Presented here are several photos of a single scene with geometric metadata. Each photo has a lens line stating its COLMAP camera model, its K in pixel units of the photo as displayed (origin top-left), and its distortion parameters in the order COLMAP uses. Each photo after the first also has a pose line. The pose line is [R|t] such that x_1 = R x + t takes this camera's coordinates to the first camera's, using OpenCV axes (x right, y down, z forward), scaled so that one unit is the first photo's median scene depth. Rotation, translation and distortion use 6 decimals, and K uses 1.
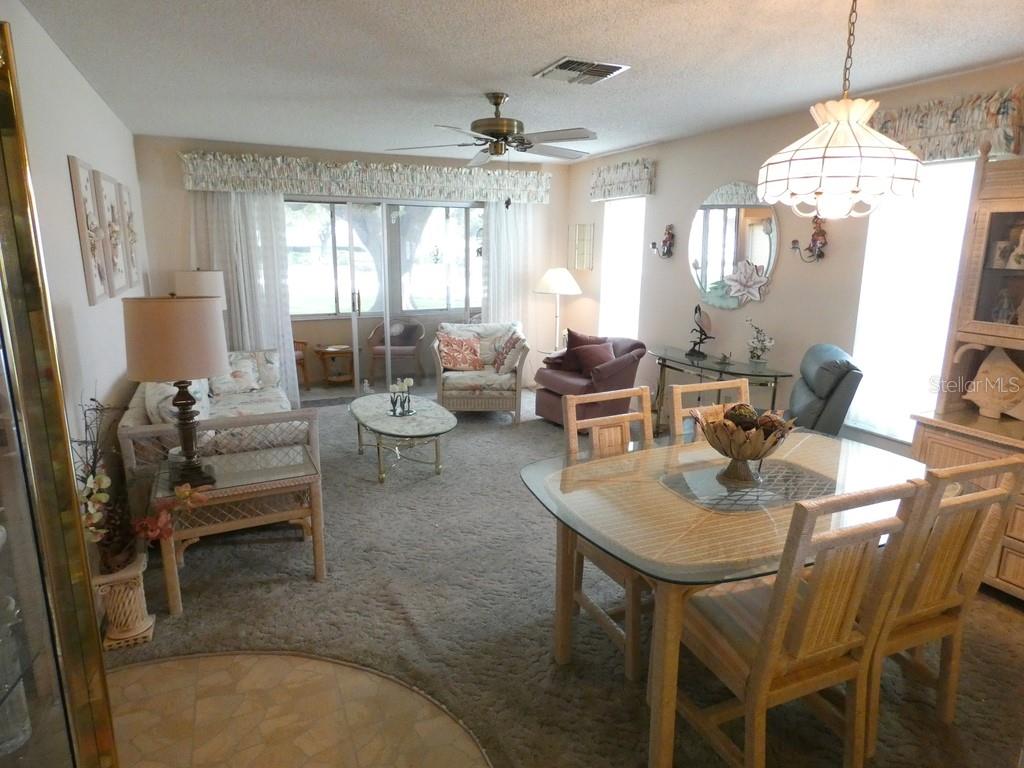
lens RADIAL K [[608.2, 0, 516.4], [0, 608.2, 382.8], [0, 0, 1]] dist [0.000133, -0.010156]
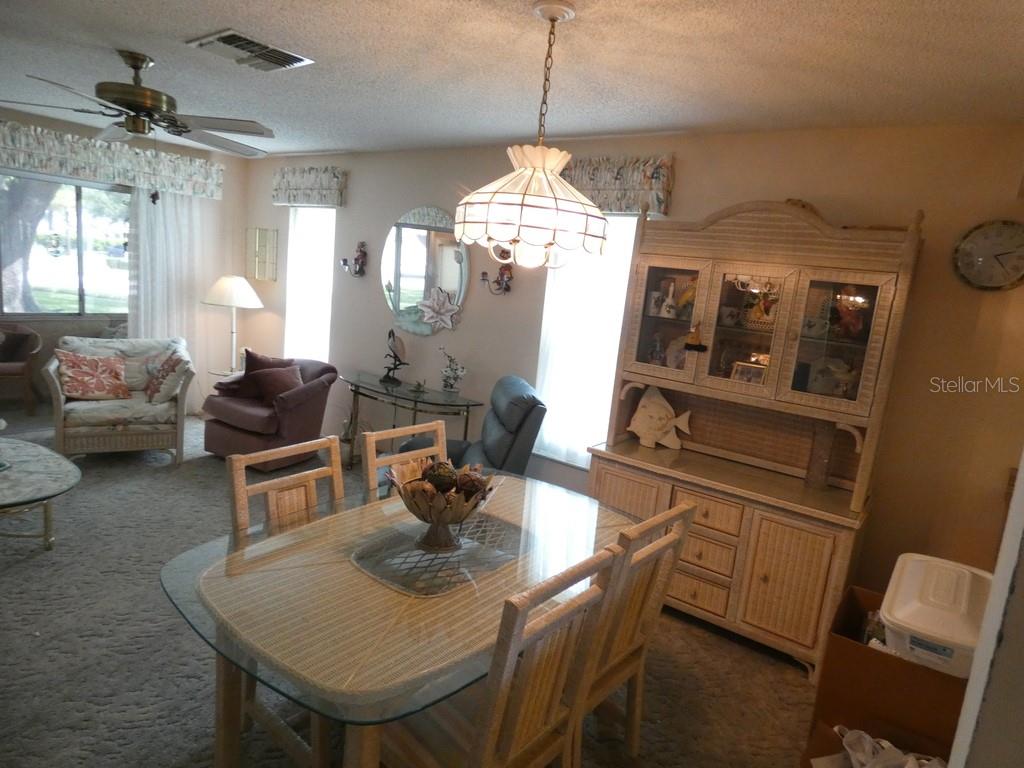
lens RADIAL K [[608.2, 0, 518.6], [0, 608.2, 384.1], [0, 0, 1]] dist [0.000133, -0.010156]
pose [[0.879887, -0.006374, 0.475140, 0.019913], [0.011609, 0.999900, -0.008083, -0.032551], [-0.475041, 0.012628, 0.879873, 0.070554]]
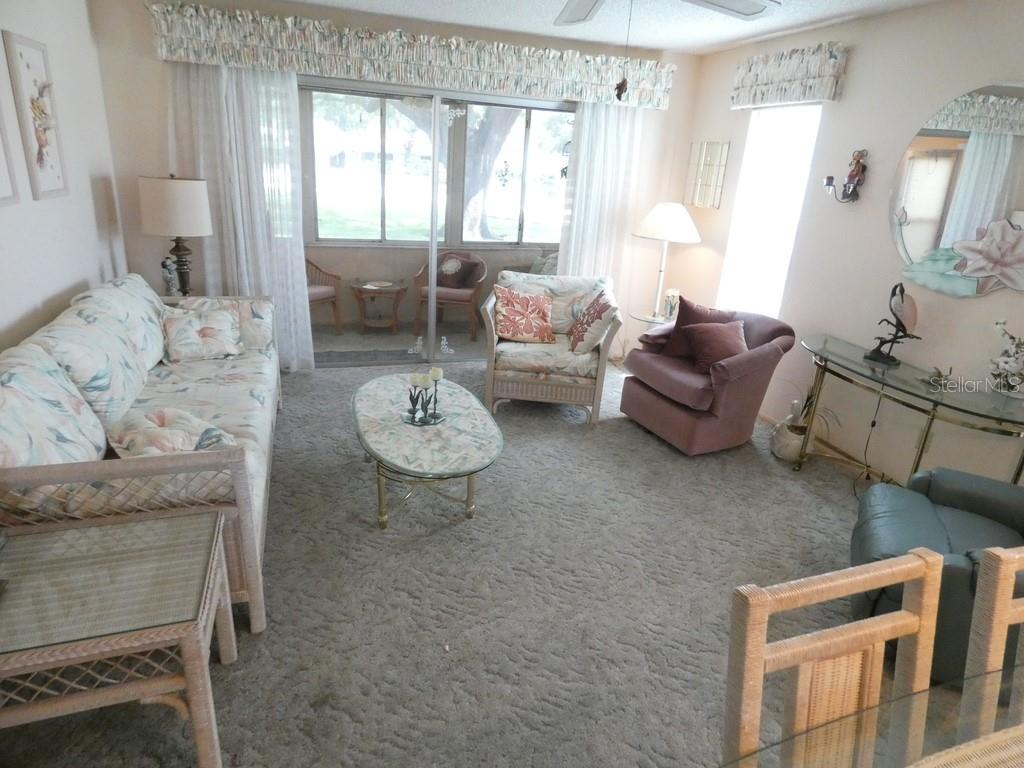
lens RADIAL K [[608.2, 0, 520.1], [0, 608.2, 382.5], [0, 0, 1]] dist [0.000133, -0.010156]
pose [[0.989813, 0.096848, -0.104360, -0.016573], [-0.083227, 0.988304, 0.127783, -0.076231], [0.115515, -0.117796, 0.986296, 0.330063]]
